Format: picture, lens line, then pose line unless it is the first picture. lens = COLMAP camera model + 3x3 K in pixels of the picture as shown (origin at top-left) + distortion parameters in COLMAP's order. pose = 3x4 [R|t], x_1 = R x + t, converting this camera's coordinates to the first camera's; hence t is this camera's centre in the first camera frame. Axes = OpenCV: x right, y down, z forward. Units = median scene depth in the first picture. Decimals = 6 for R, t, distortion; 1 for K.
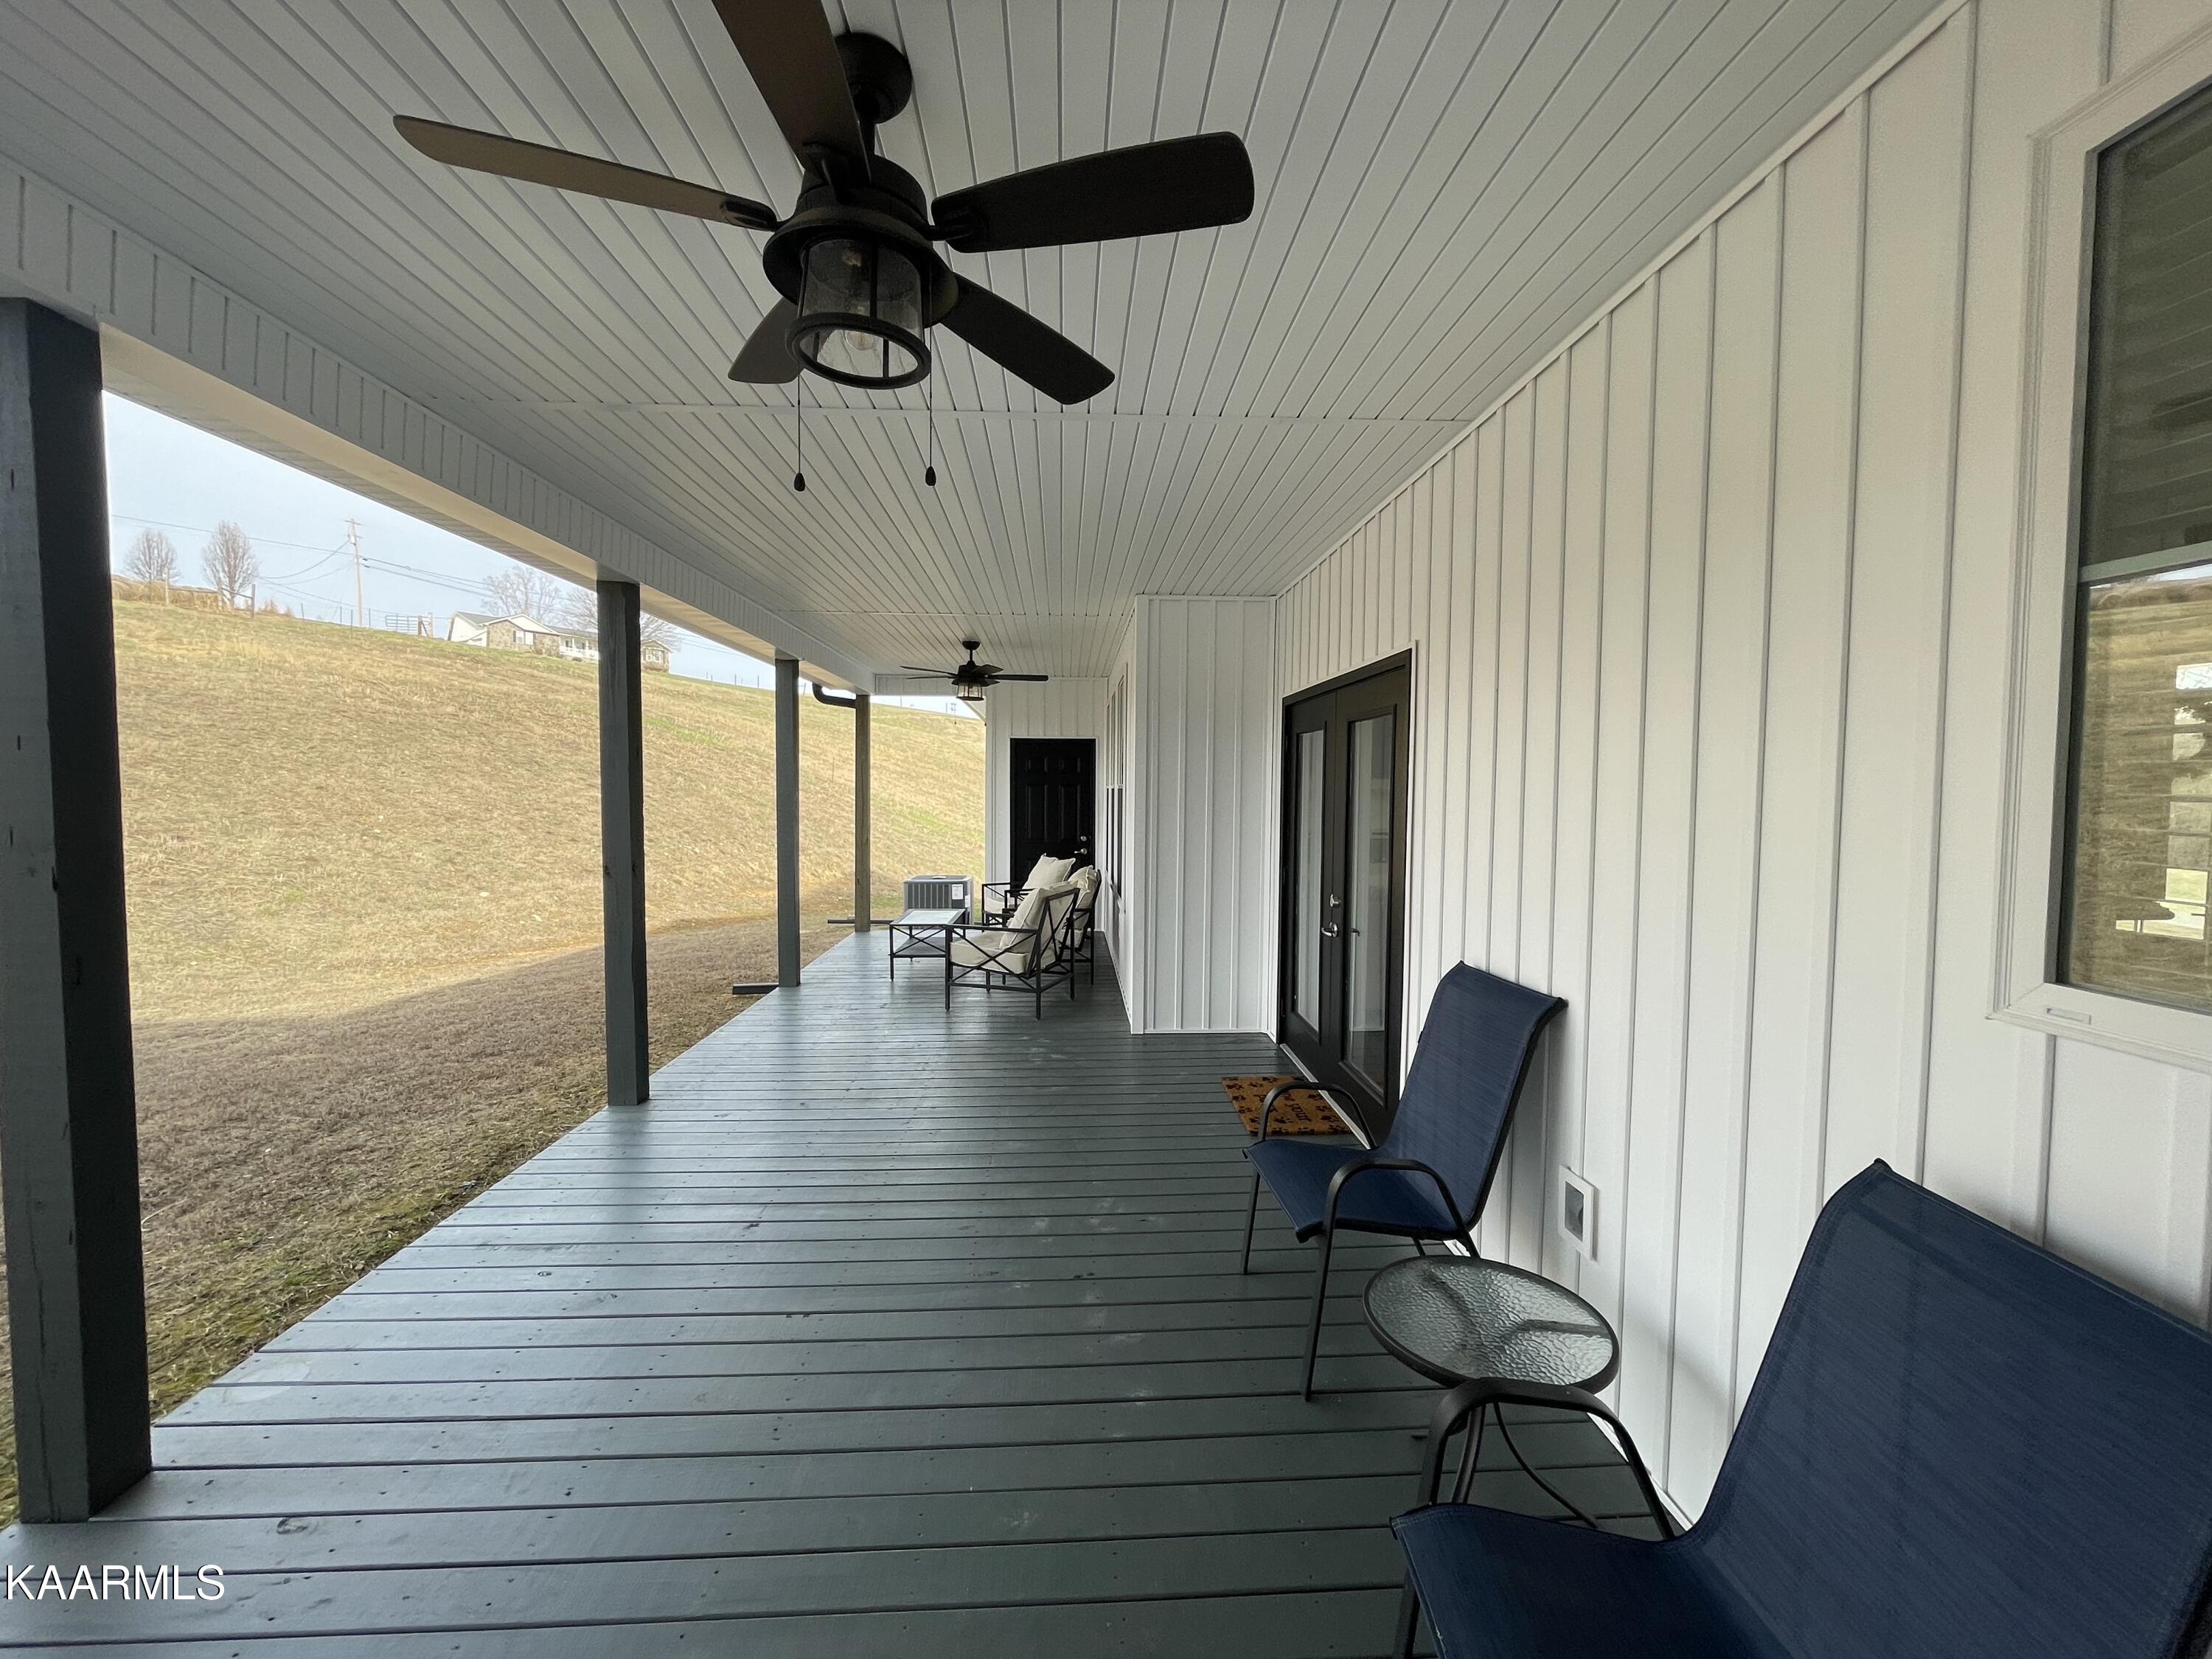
lens RADIAL K [[895.6, 0, 1108.1], [0, 895.6, 827.1], [0, 0, 1]] dist [0.001134, 0.000272]
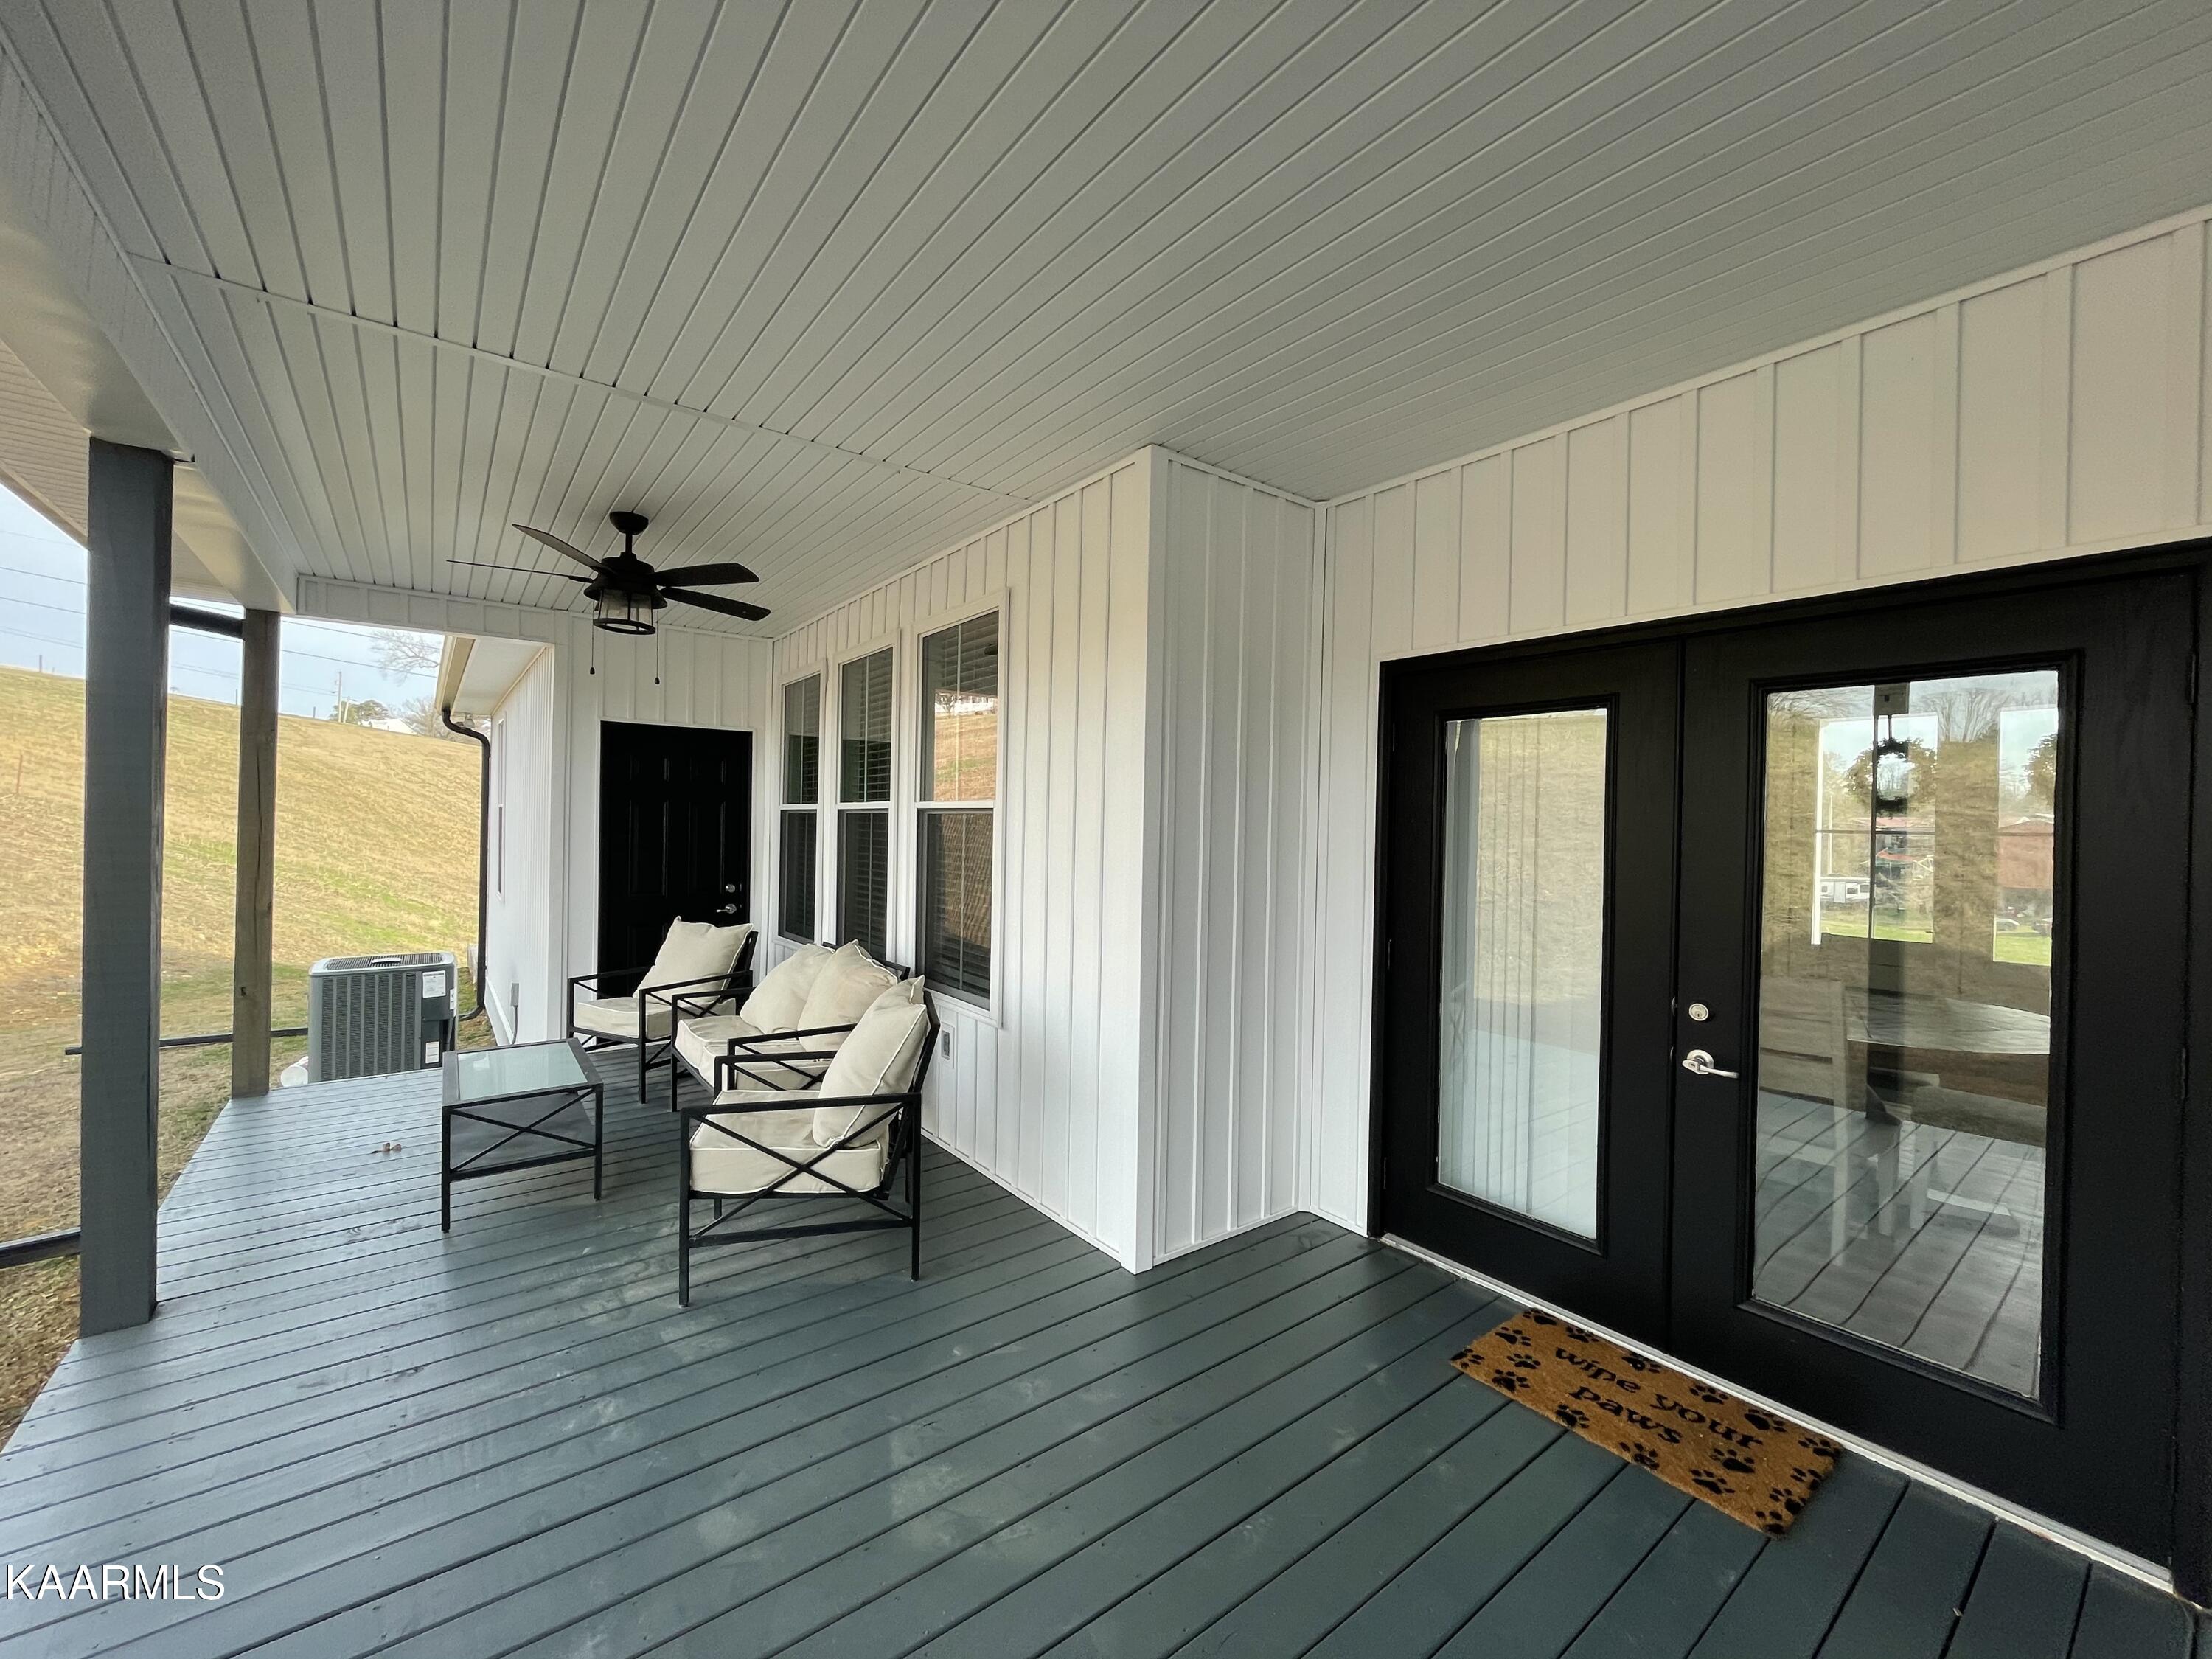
lens RADIAL K [[895.6, 0, 1104.9], [0, 895.6, 828.4], [0, 0, 1]] dist [0.001134, 0.000272]
pose [[0.827155, 0.003014, 0.561965, -0.218525], [0.013881, 0.999571, -0.025794, -0.012616], [-0.561802, 0.029136, 0.826759, 0.438215]]
